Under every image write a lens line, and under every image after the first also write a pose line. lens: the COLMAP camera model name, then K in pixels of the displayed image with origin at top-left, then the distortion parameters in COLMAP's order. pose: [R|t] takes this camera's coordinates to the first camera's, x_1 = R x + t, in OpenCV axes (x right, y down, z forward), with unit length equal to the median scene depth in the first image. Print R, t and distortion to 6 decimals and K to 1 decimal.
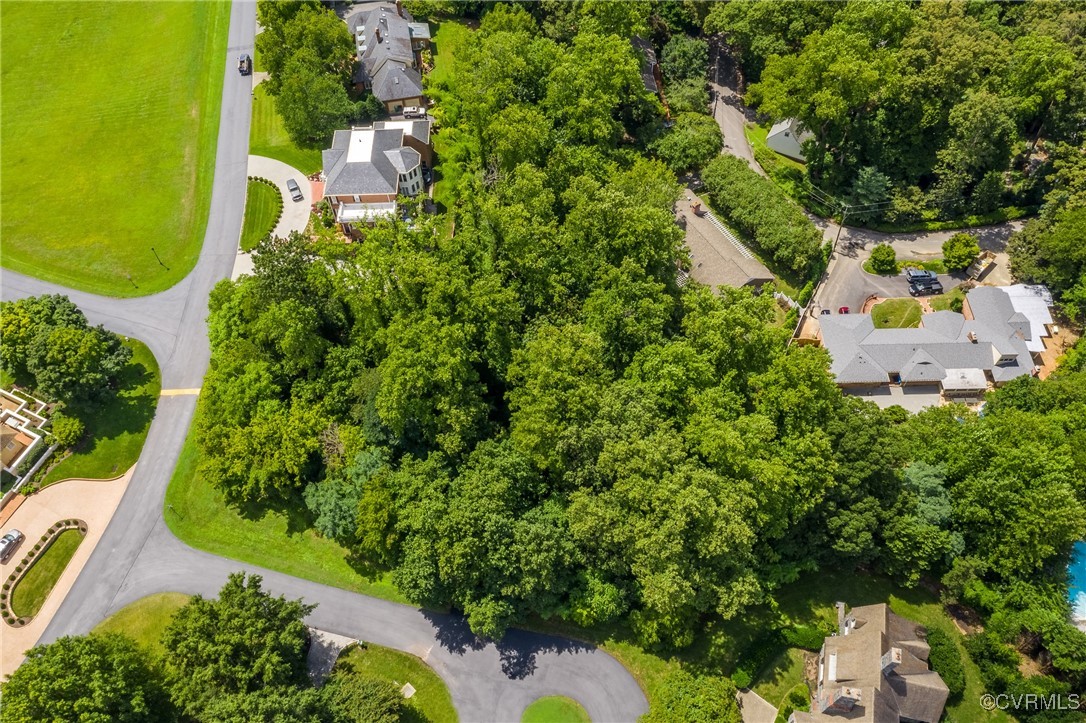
lens RADIAL K [[853.9, 0, 546.8], [0, 853.9, 359.1], [0, 0, 1]] dist [-0.033029, 0.002024]
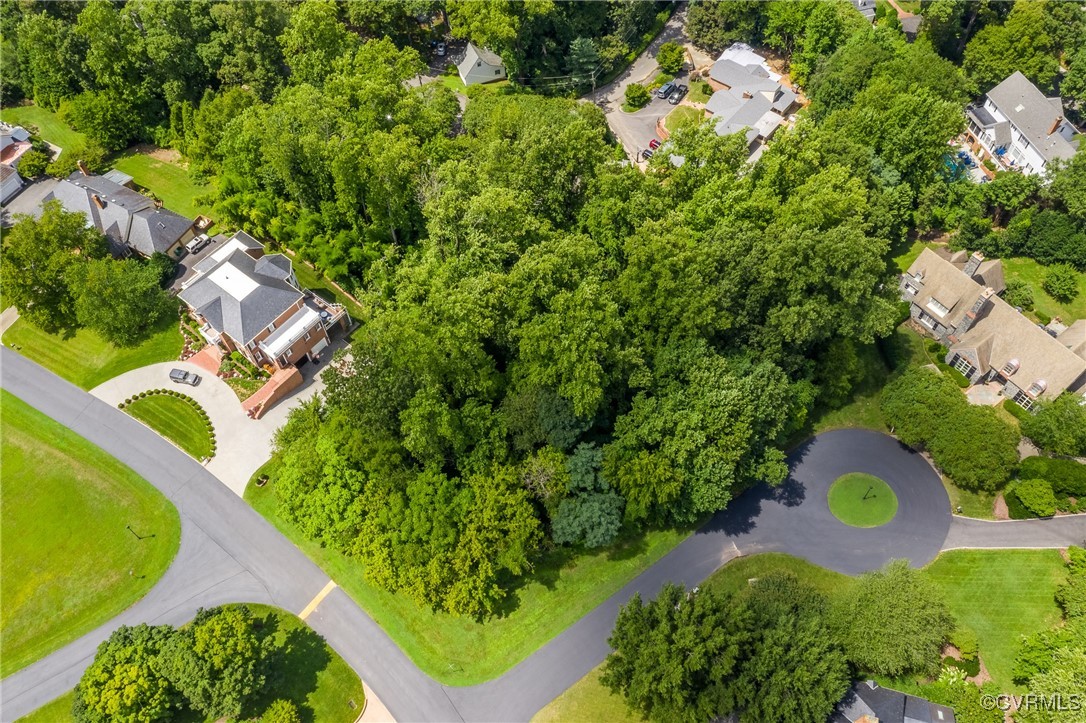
lens RADIAL K [[853.9, 0, 546.8], [0, 853.9, 359.1], [0, 0, 1]] dist [-0.033029, 0.002024]
pose [[0.634707, -0.639792, 0.433374, -0.481602], [0.648332, 0.746056, 0.151877, -0.119143], [-0.420491, 0.184573, 0.888324, 0.086711]]
